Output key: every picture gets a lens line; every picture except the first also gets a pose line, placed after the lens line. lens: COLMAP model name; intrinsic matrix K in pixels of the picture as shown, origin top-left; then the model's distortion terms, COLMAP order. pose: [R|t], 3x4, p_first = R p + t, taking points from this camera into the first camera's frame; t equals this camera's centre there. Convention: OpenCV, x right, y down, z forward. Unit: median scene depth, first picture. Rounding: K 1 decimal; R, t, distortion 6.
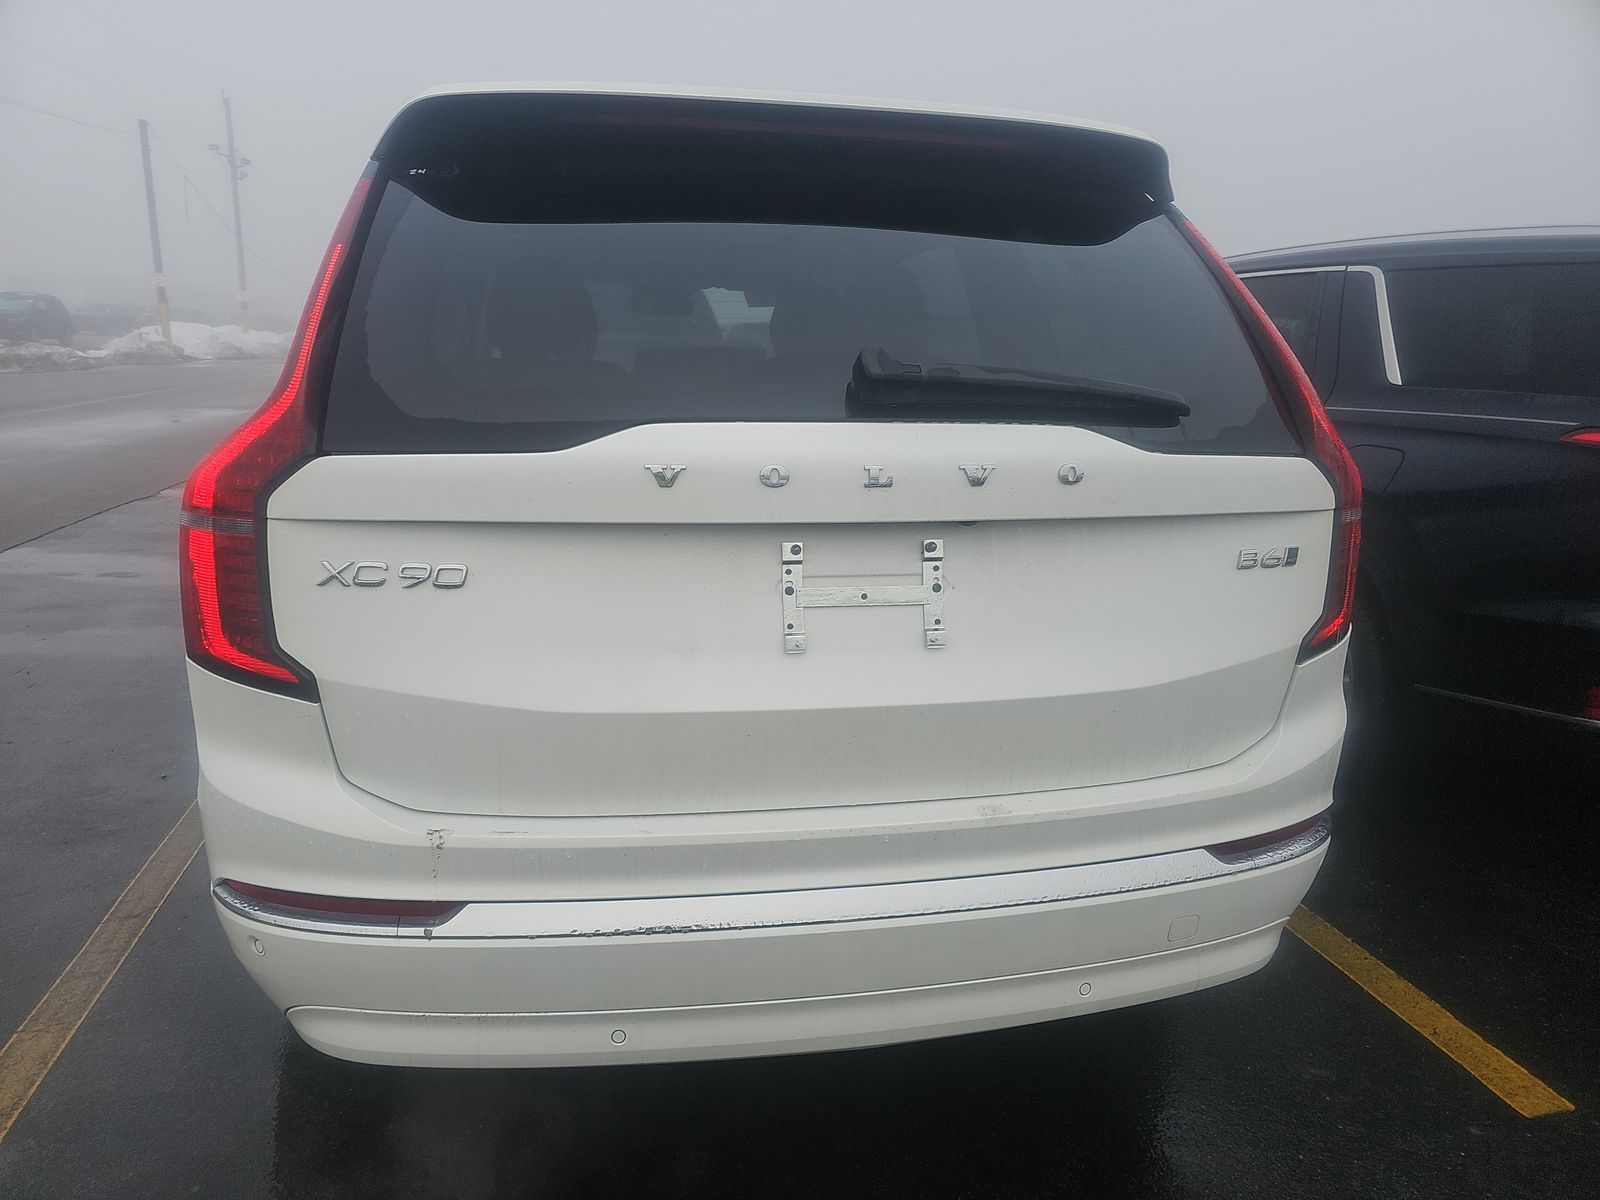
lens RADIAL K [[997.4, 0, 796.9], [0, 997.4, 680.2], [0, 0, 1]] dist [-0.006191, -0.016597]
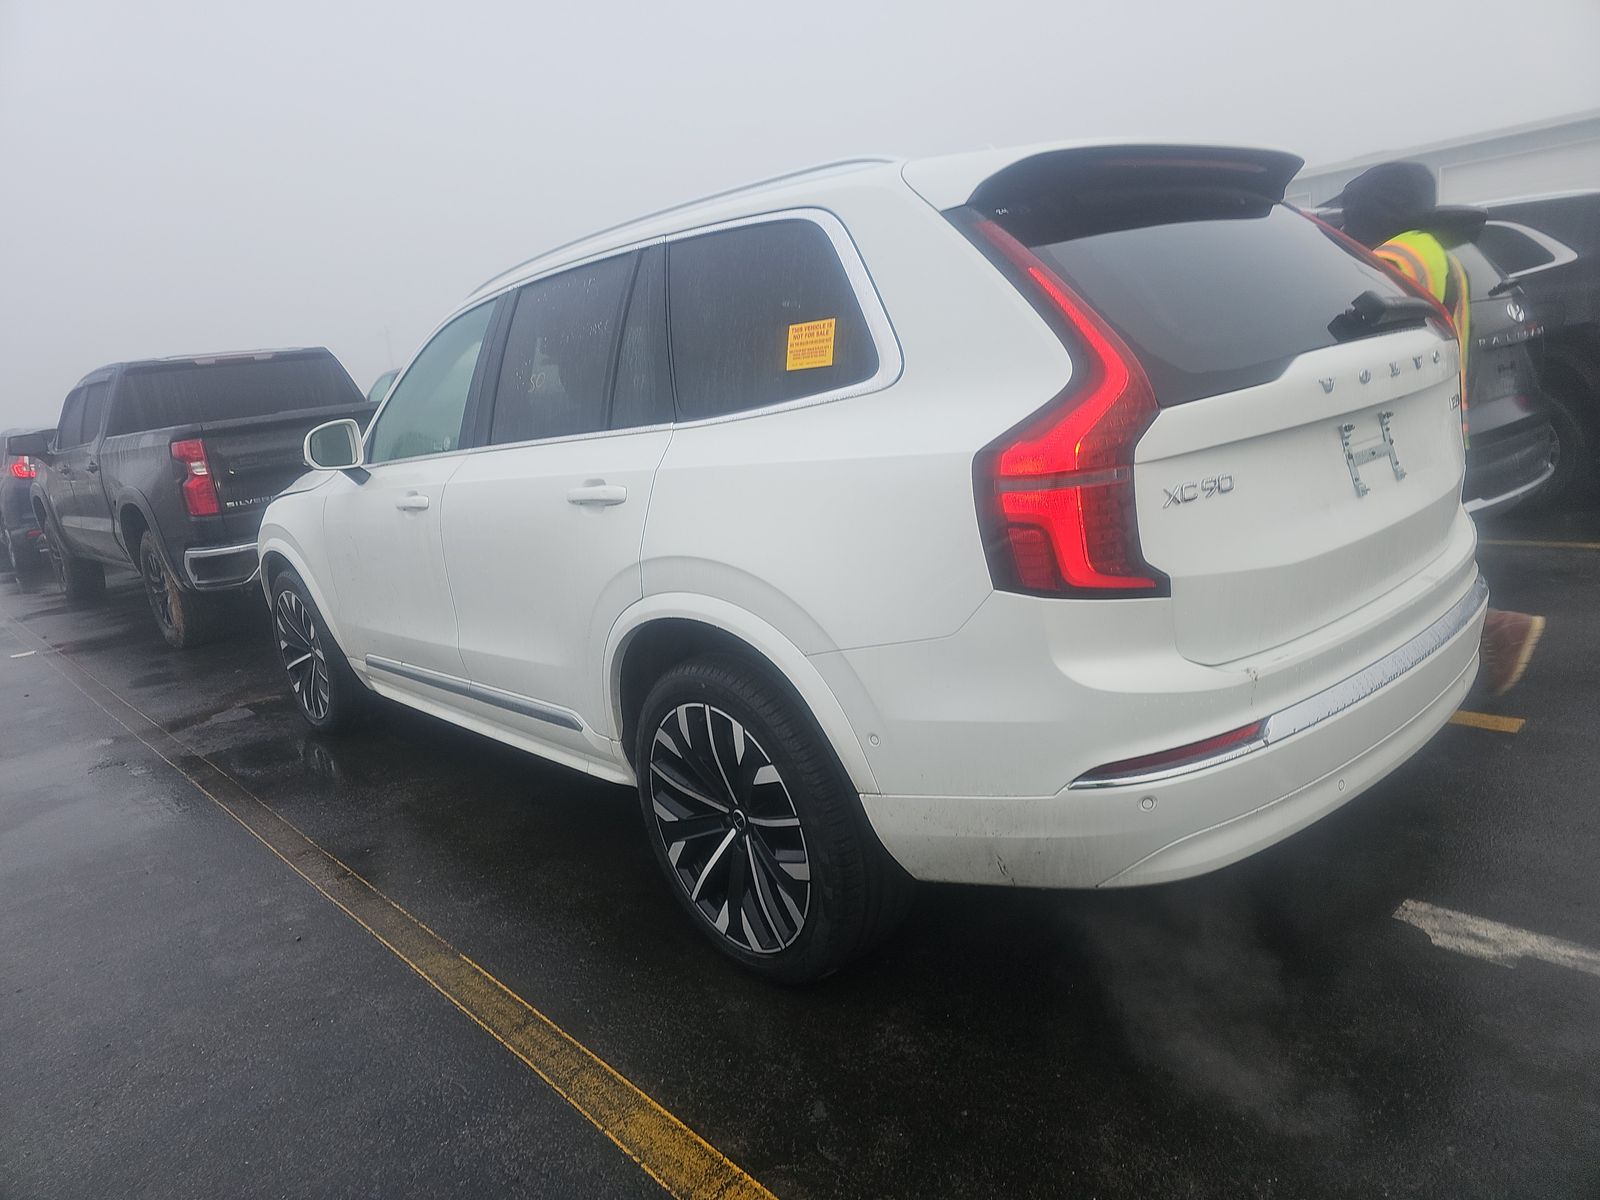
lens RADIAL K [[997.4, 0, 796.9], [0, 997.4, 680.2], [0, 0, 1]] dist [-0.006191, -0.016597]
pose [[0.872683, -0.277276, 0.401924, -1.460295], [0.292744, 0.955894, 0.023820, -0.048000], [-0.390802, 0.096873, 0.915363, -0.005944]]
